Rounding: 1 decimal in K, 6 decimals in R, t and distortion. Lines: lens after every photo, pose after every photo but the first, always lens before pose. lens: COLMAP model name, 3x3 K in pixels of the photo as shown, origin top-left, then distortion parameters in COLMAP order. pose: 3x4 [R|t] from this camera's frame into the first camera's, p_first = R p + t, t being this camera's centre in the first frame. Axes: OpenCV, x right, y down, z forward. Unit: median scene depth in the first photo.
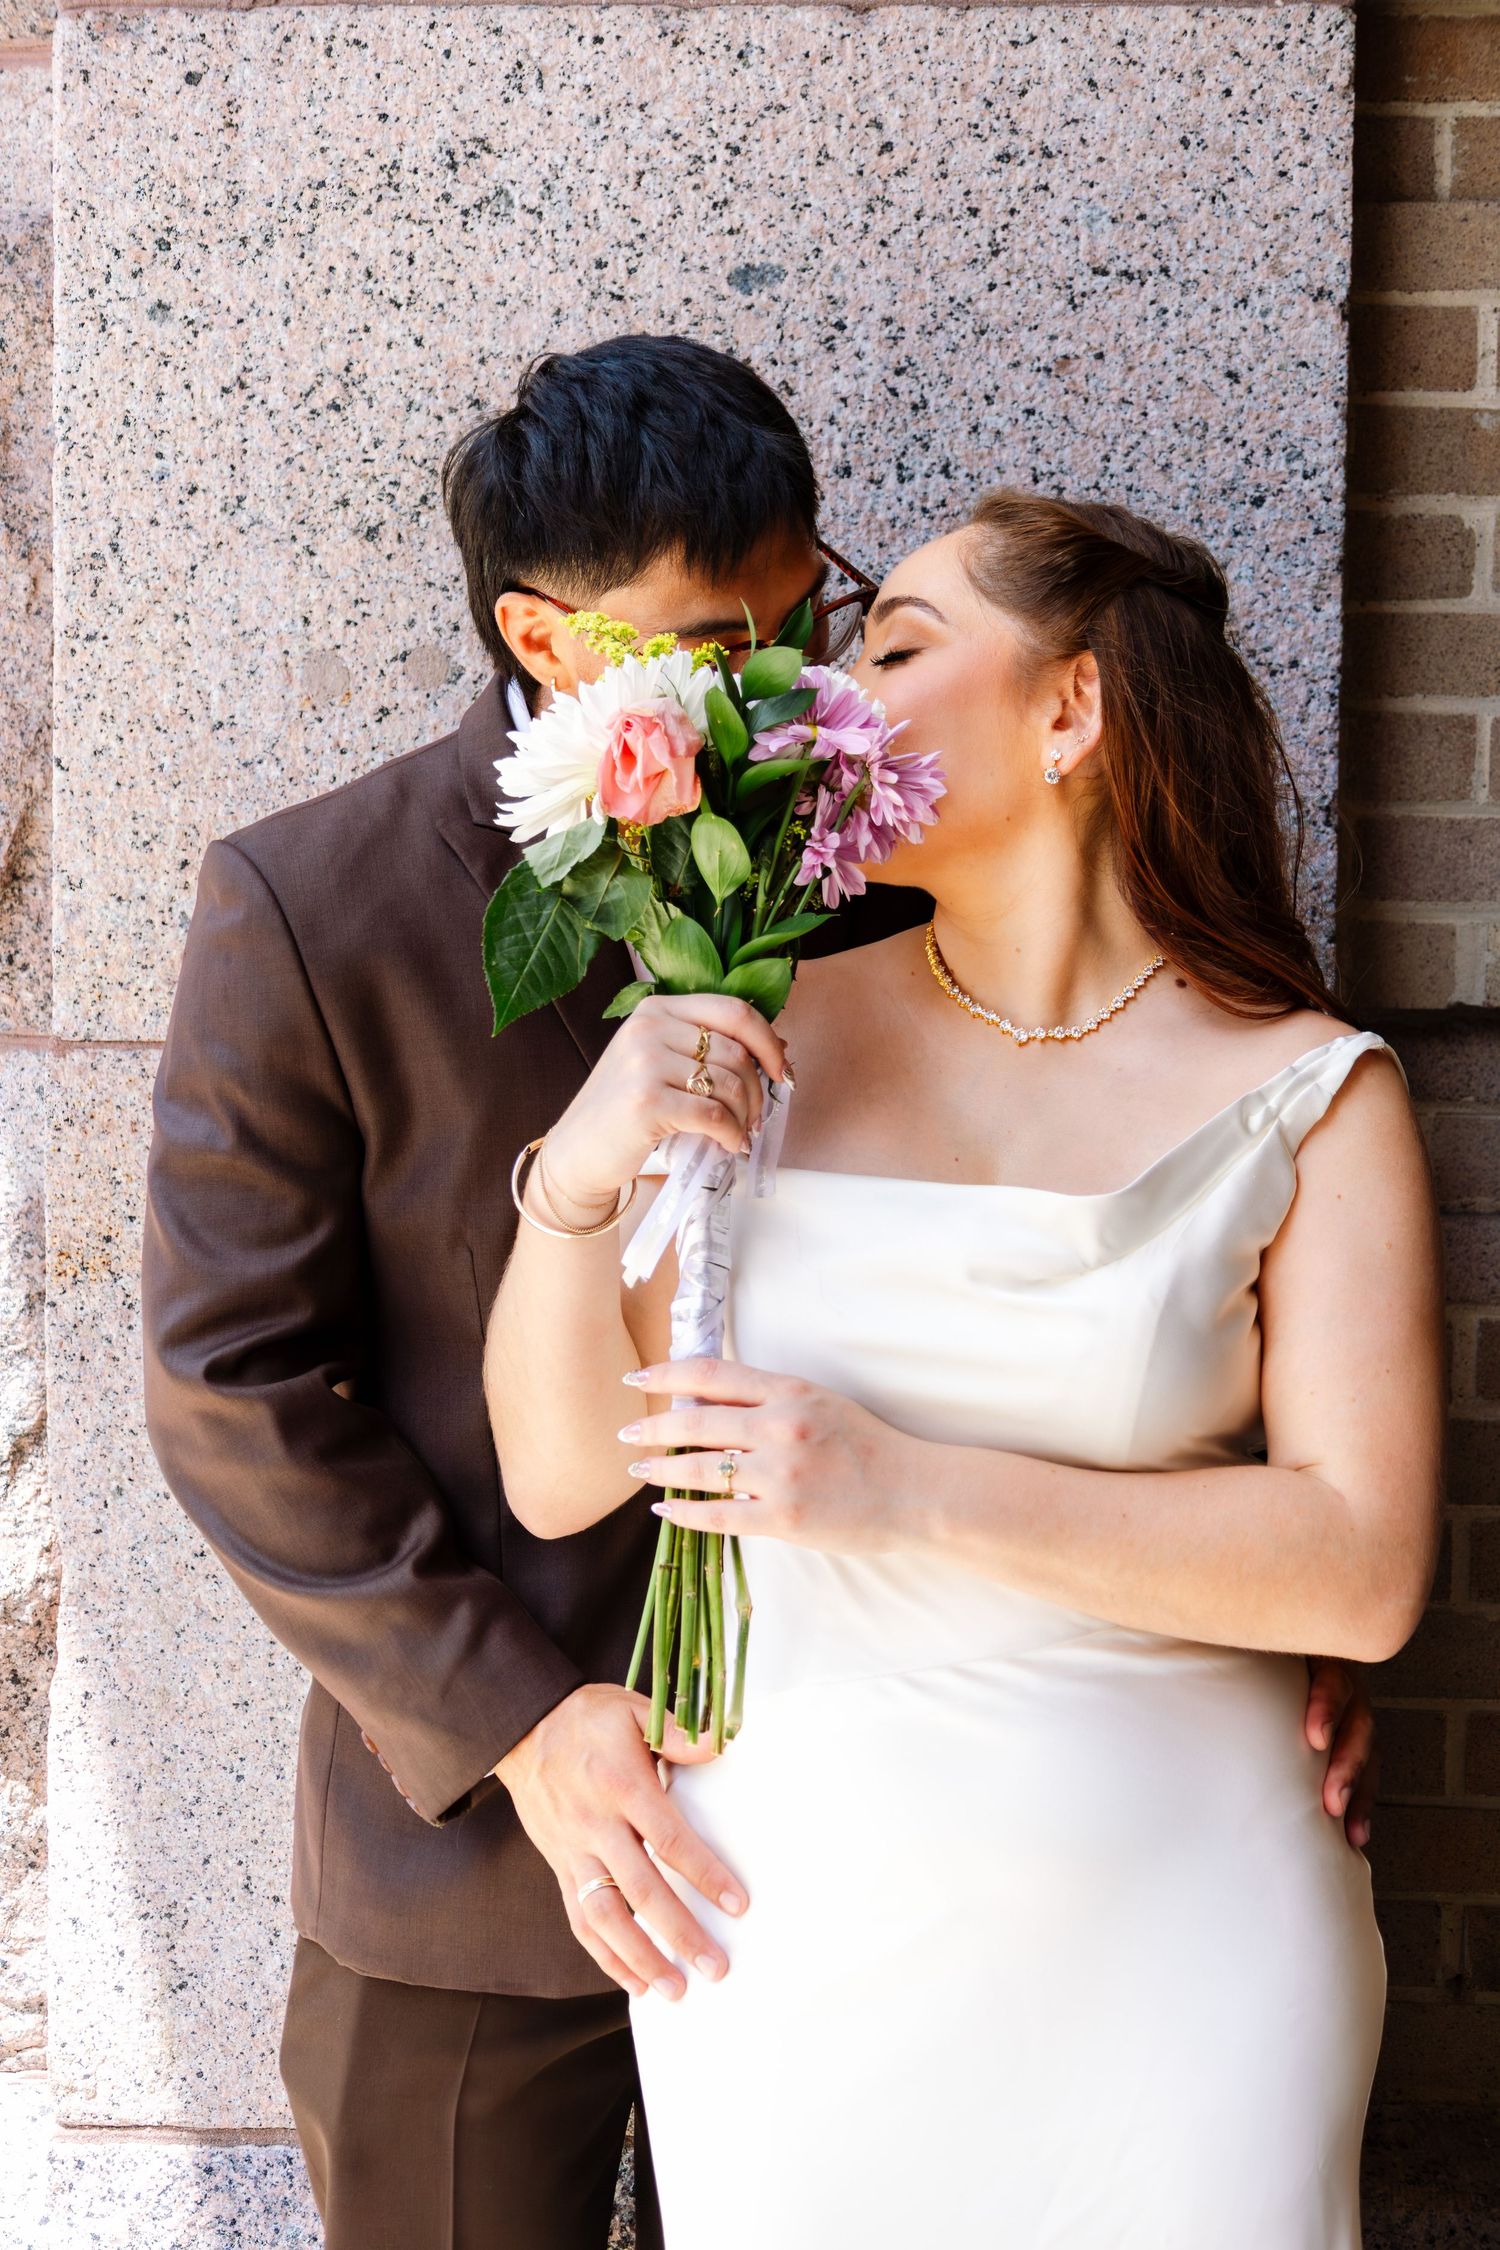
lens RADIAL K [[3208.8, 0, 750.7], [0, 3208.8, 1112.7], [0, 0, 1]] dist [0.015430, 0.000000]
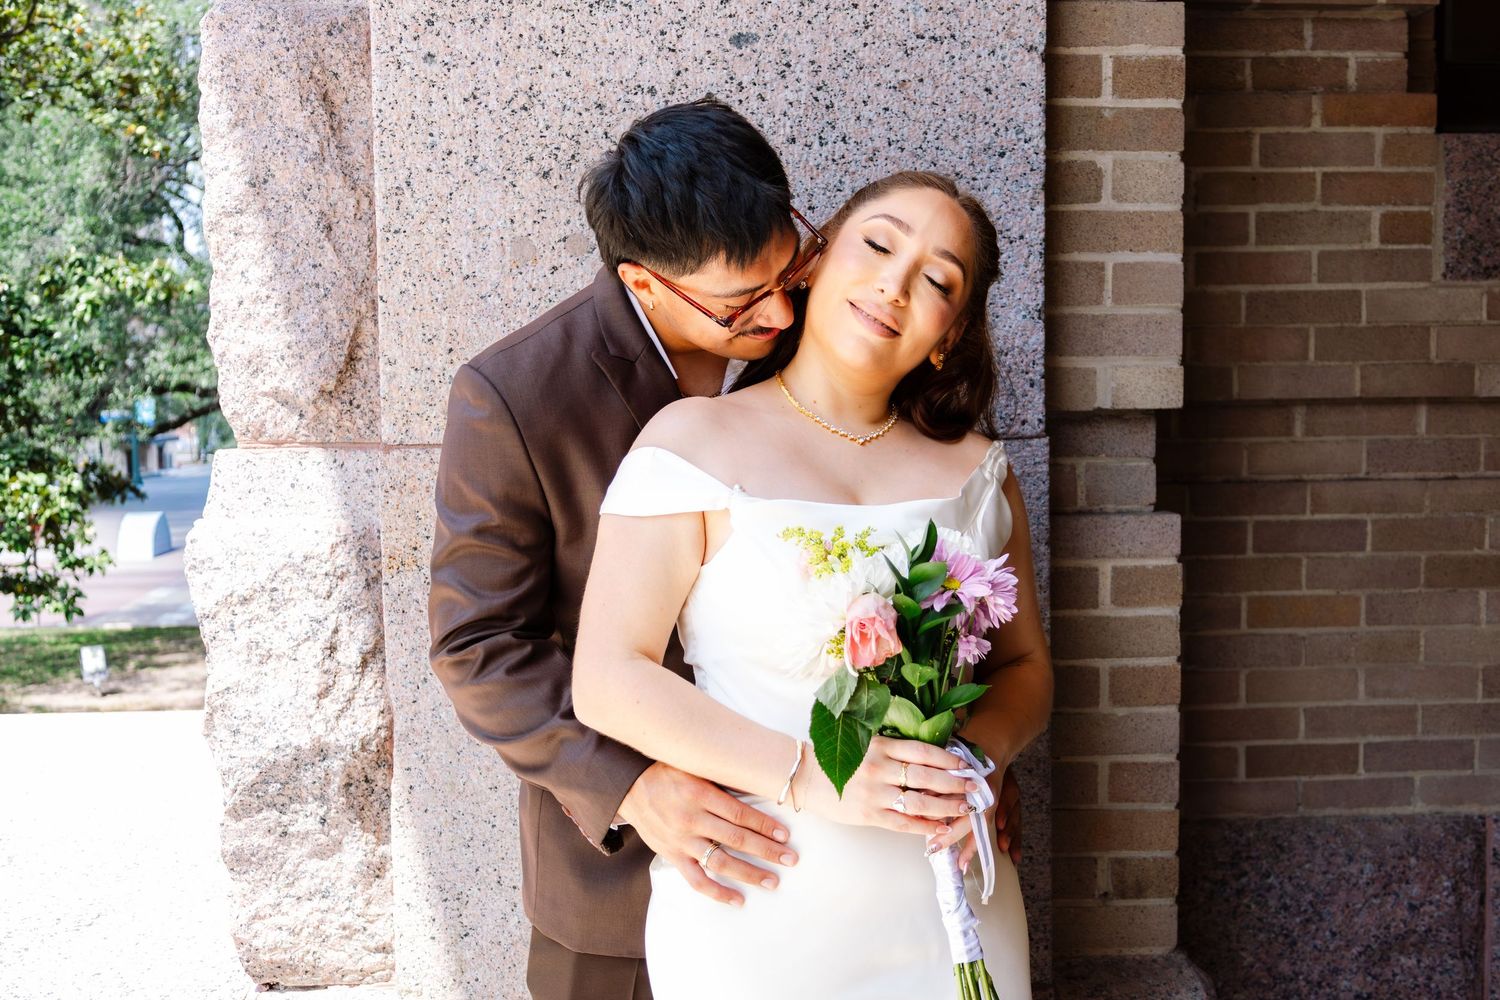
lens RADIAL K [[1624.0, 0, 749.7], [0, 1624.0, 510.4], [0, 0, 1]] dist [0.004276, 0.000000]
pose [[0.993904, -0.030784, 0.105860, -0.105498], [0.027915, 0.999205, 0.028478, -0.005197], [-0.106652, -0.025350, 0.993973, 0.022232]]
